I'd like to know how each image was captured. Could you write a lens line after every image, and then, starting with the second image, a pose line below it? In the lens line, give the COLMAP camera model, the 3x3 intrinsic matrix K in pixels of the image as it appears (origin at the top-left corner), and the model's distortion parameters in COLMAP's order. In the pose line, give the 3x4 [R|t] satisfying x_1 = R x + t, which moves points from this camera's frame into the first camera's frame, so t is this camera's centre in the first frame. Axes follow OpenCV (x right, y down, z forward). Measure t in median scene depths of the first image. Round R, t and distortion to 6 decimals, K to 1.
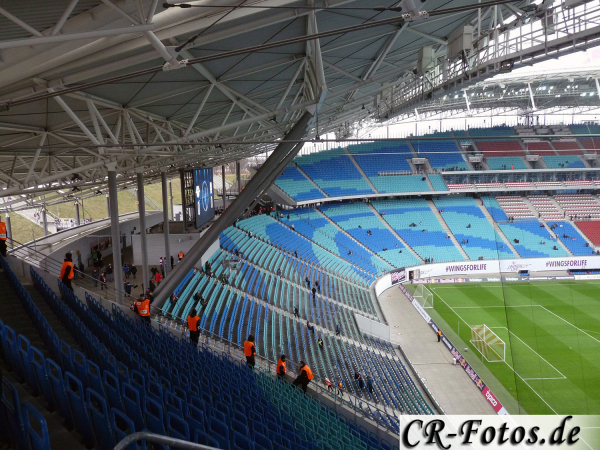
lens RADIAL K [[484.2, 0, 298.0], [0, 484.2, 224.0], [0, 0, 1]] dist [-0.005475, -0.026581]
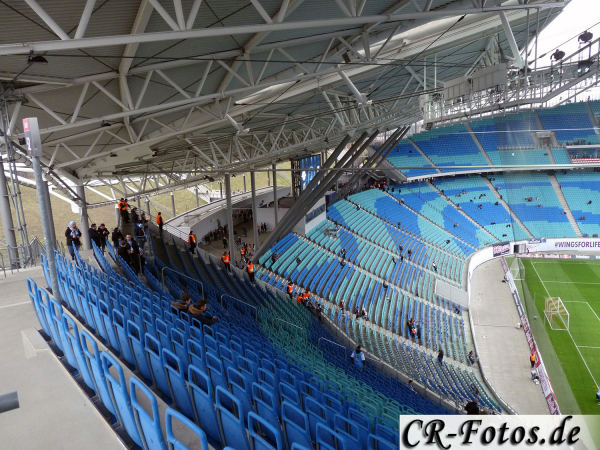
lens RADIAL K [[484.2, 0, 298.0], [0, 484.2, 224.0], [0, 0, 1]] dist [-0.005475, -0.026581]
pose [[0.954189, 0.036772, -0.296938, 0.092744], [-0.014725, 0.996988, 0.076147, -0.020802], [0.298844, -0.068286, 0.951856, -0.133227]]
